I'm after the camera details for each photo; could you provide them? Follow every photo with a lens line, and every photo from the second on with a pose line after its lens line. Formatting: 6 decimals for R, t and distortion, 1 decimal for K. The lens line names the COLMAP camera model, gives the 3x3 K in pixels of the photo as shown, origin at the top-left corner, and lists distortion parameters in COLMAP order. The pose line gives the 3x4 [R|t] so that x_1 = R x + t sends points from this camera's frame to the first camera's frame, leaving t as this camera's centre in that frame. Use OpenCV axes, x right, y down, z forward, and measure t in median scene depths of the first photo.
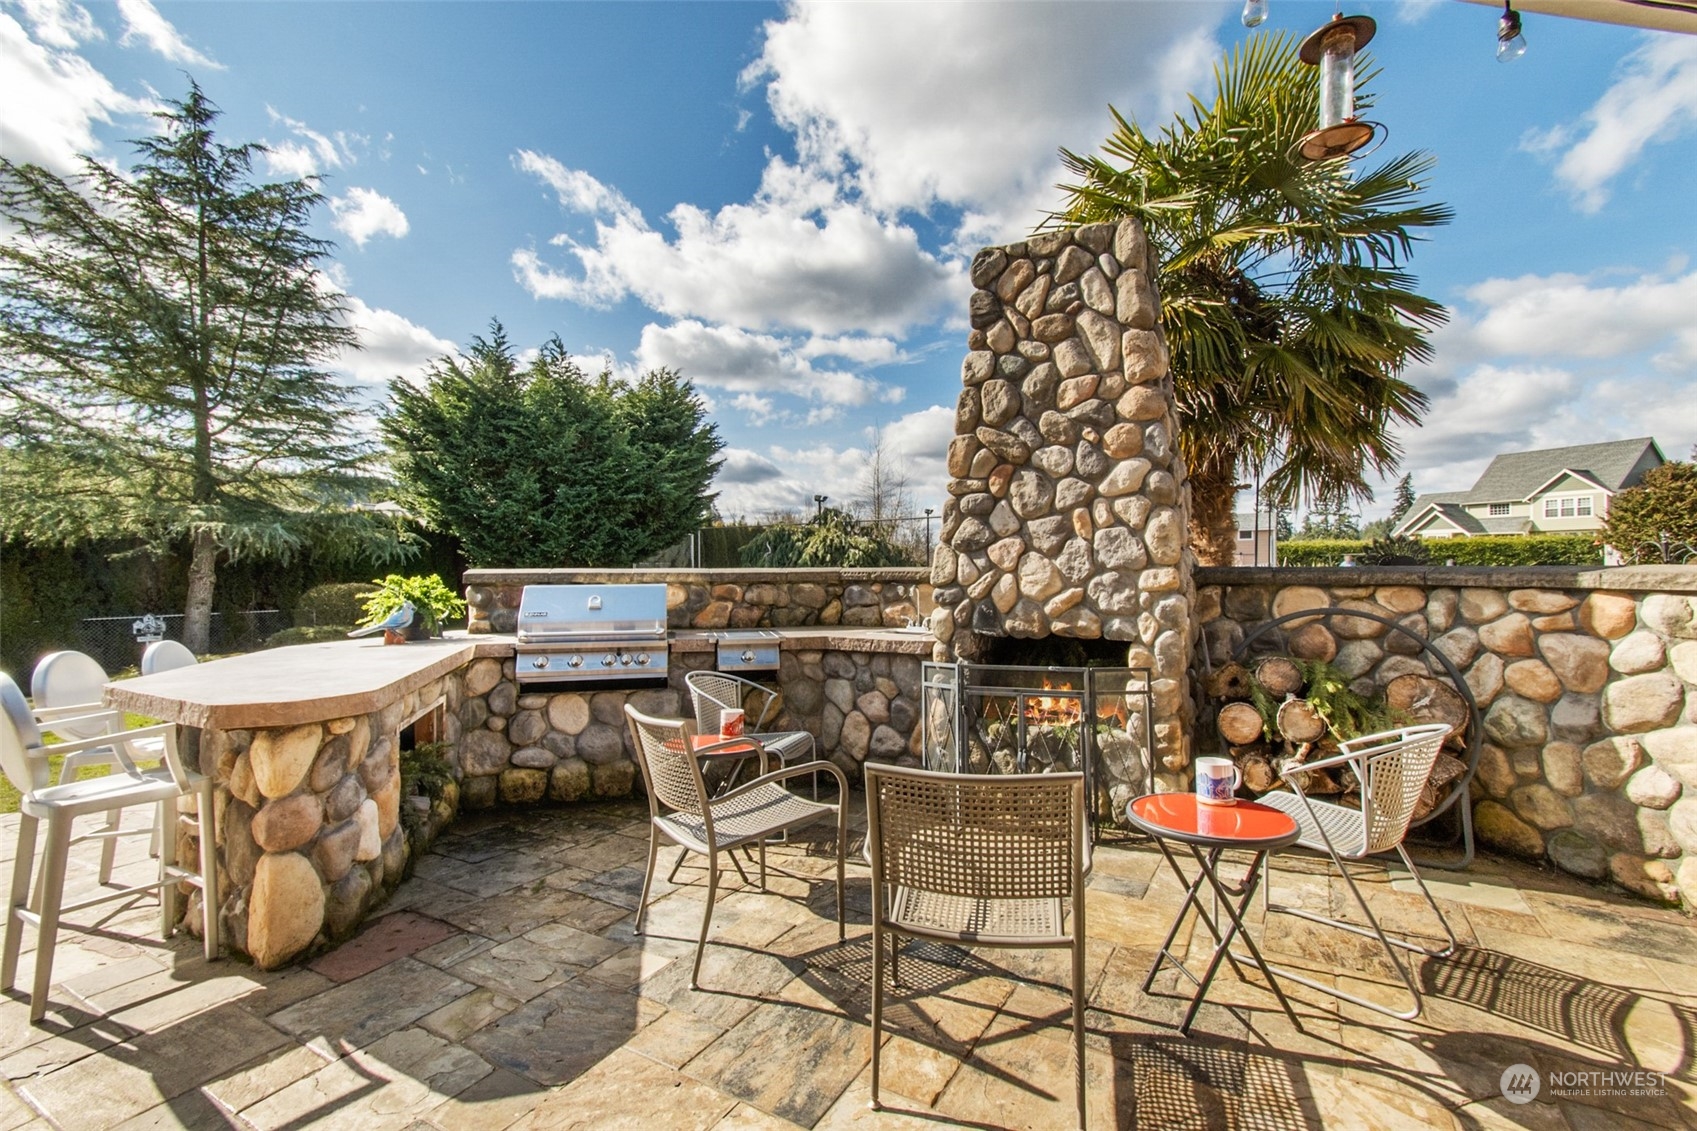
lens RADIAL K [[759.5, 0, 848.5], [0, 759.5, 565.5], [0, 0, 1]] dist [-0.000818, 0.016542]
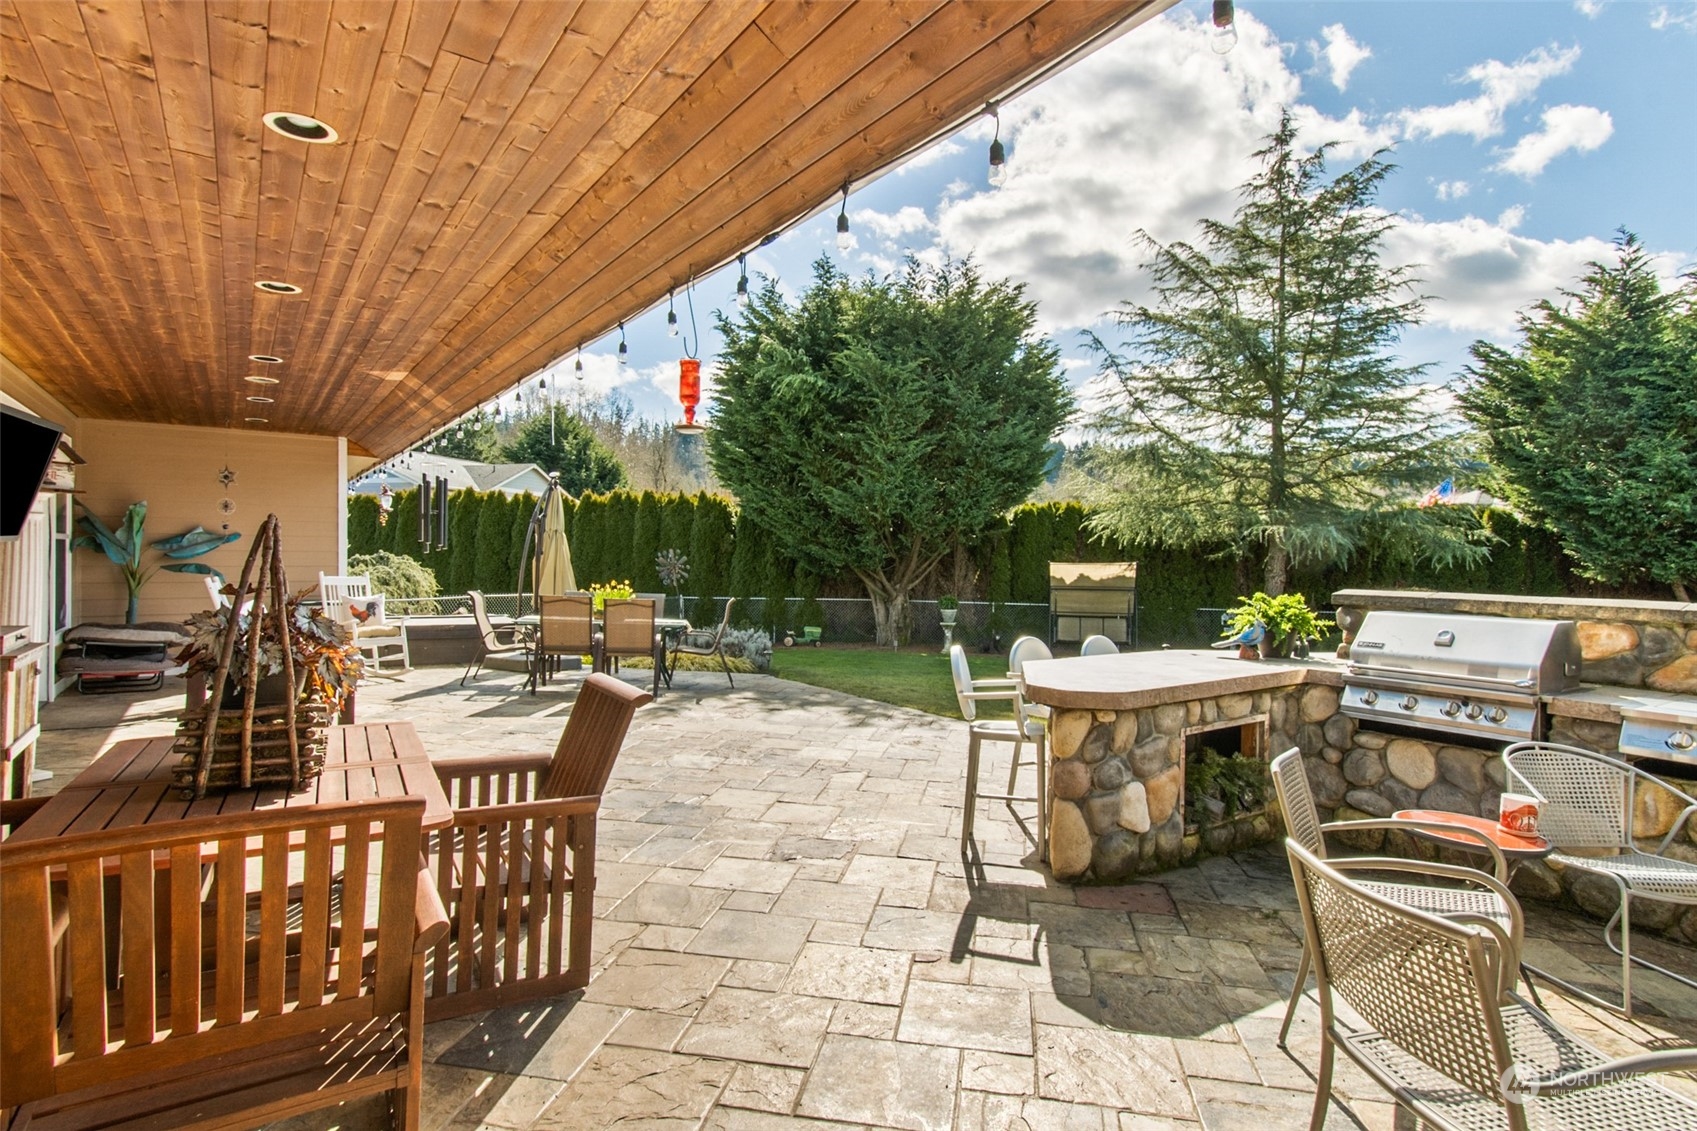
lens RADIAL K [[895.5, 0, 848.5], [0, 895.5, 565.5], [0, 0, 1]] dist [0.023678, 0.001413]
pose [[0.351762, 0.019240, -0.935892, 0.125978], [-0.012778, 0.999794, 0.015751, -0.013137], [0.936002, 0.006418, 0.351935, 0.012765]]
